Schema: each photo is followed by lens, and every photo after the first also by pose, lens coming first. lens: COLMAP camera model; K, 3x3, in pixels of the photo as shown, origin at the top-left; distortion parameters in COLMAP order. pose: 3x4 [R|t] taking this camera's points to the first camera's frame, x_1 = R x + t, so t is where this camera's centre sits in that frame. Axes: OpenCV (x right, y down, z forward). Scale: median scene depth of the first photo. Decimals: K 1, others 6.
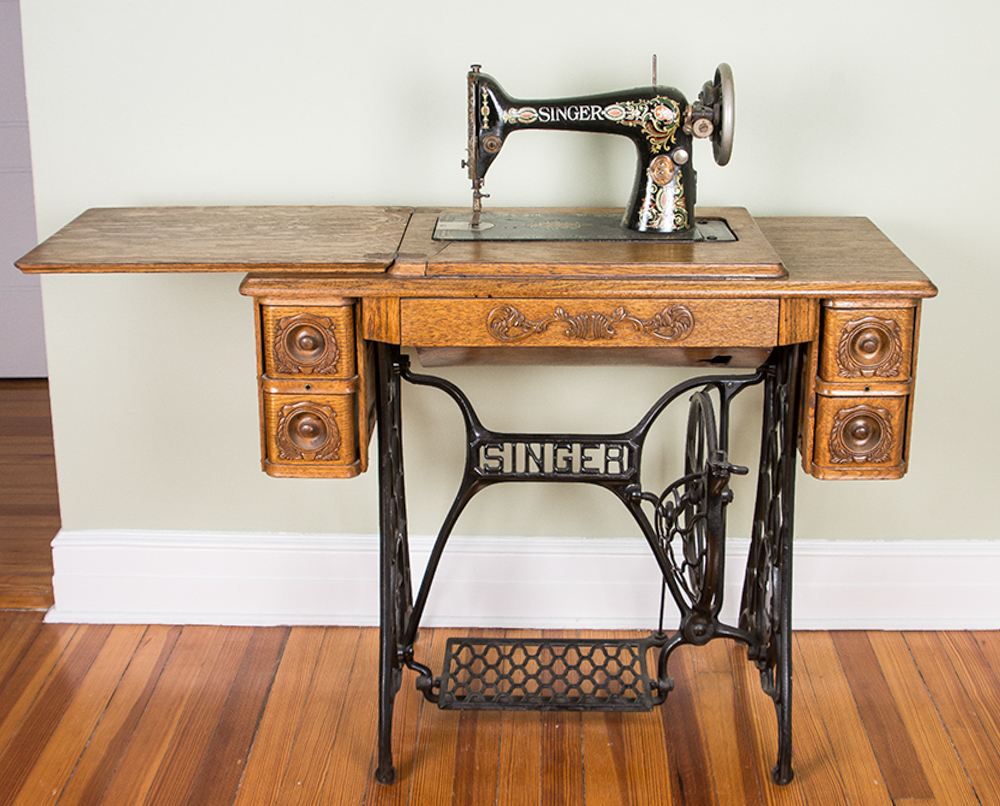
lens RADIAL K [[1638.5, 0, 500.0], [0, 1638.5, 403.0], [0, 0, 1]] dist [-0.183500, 0.048496]
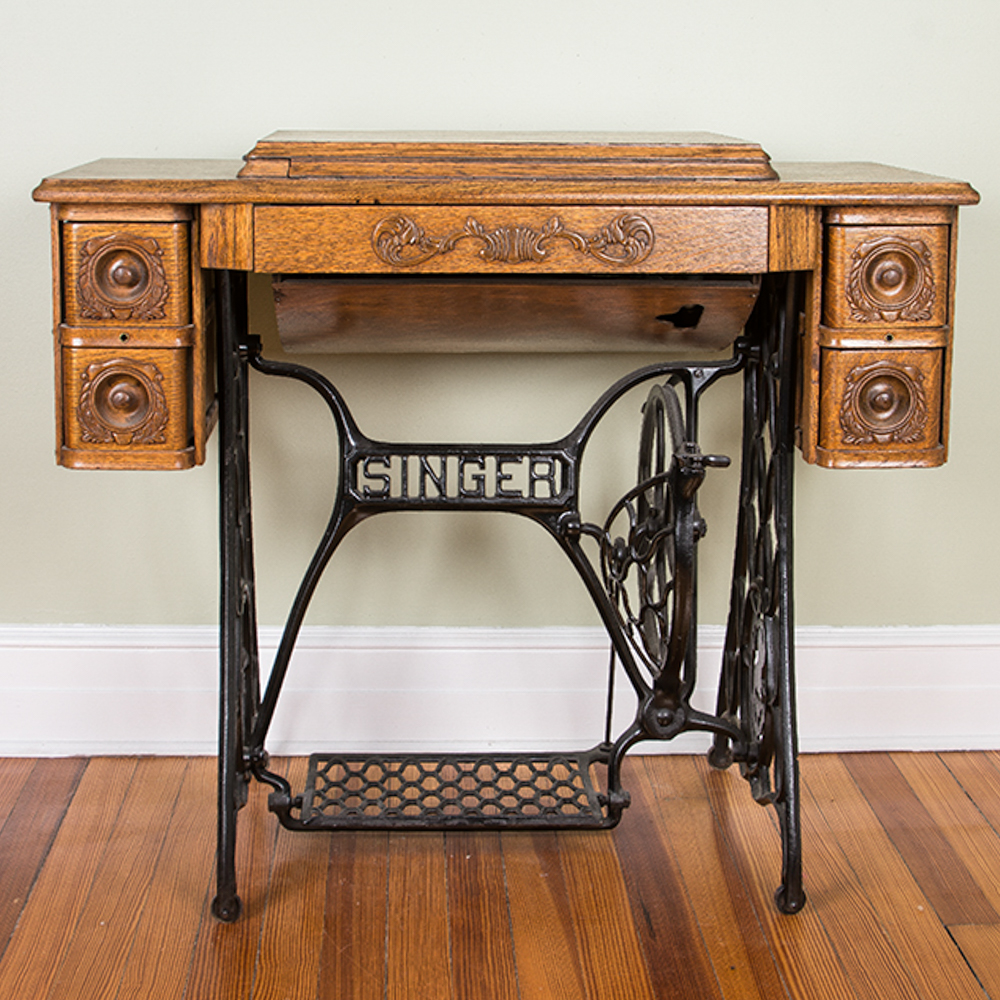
lens RADIAL K [[2150.4, 0, 500.2], [0, 2150.4, 448.0], [0, 0, 1]] dist [-0.180804, -0.010313]
pose [[0.997504, -0.002599, 0.070560, -0.016405], [0.012589, 0.989856, -0.141512, 0.156383], [-0.069476, 0.142047, 0.987419, 0.055591]]
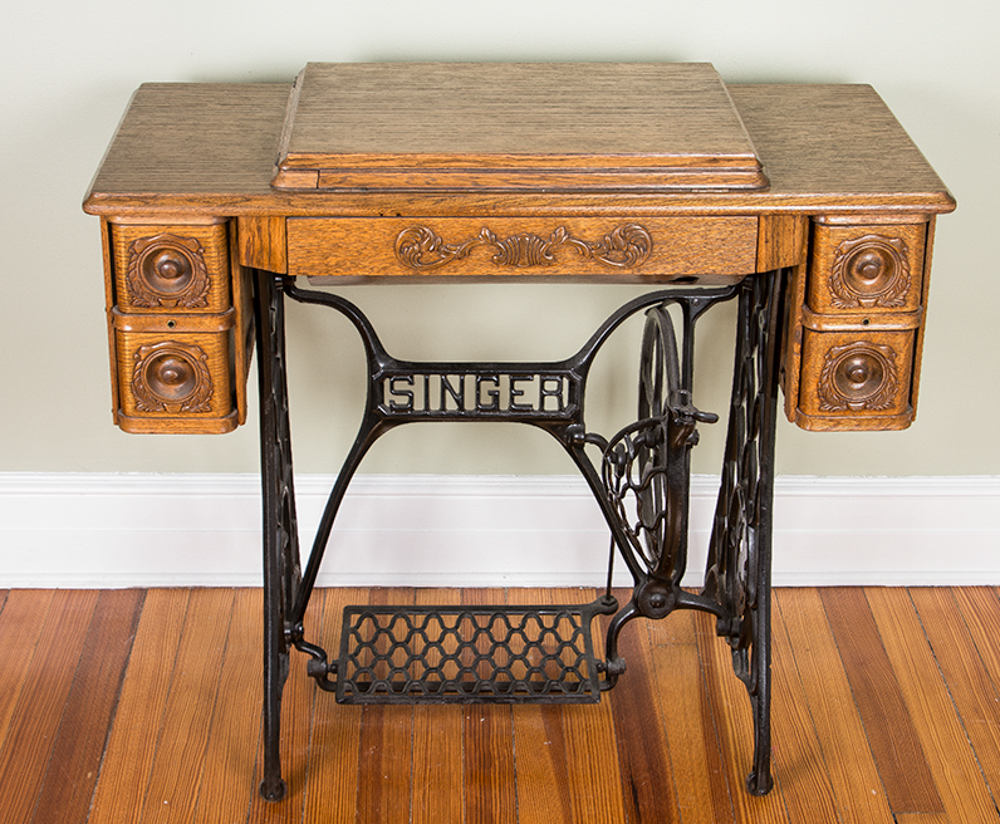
lens RADIAL K [[2170.0, 0, 500.0], [0, 2170.0, 412.0], [0, 0, 1]] dist [-0.059601, -0.189928]
pose [[0.998620, -0.009525, 0.051644, -0.010682], [0.003683, 0.993695, 0.112057, -0.076232], [-0.052386, -0.111712, 0.992359, -0.058236]]
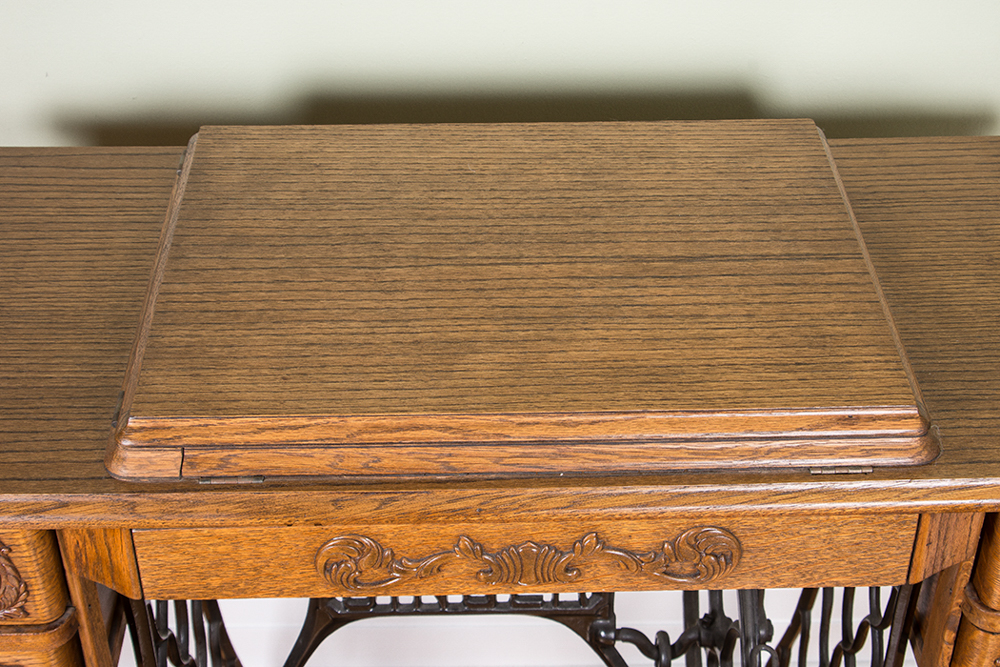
lens RADIAL K [[1635.9, 0, 500.0], [0, 1635.9, 333.5], [0, 0, 1]] dist [-0.023988, -0.020538]
pose [[0.998978, -0.024916, 0.037702, 0.026151], [0.011059, 0.943692, 0.330640, -0.237980], [-0.043817, -0.329885, 0.943004, 0.490174]]
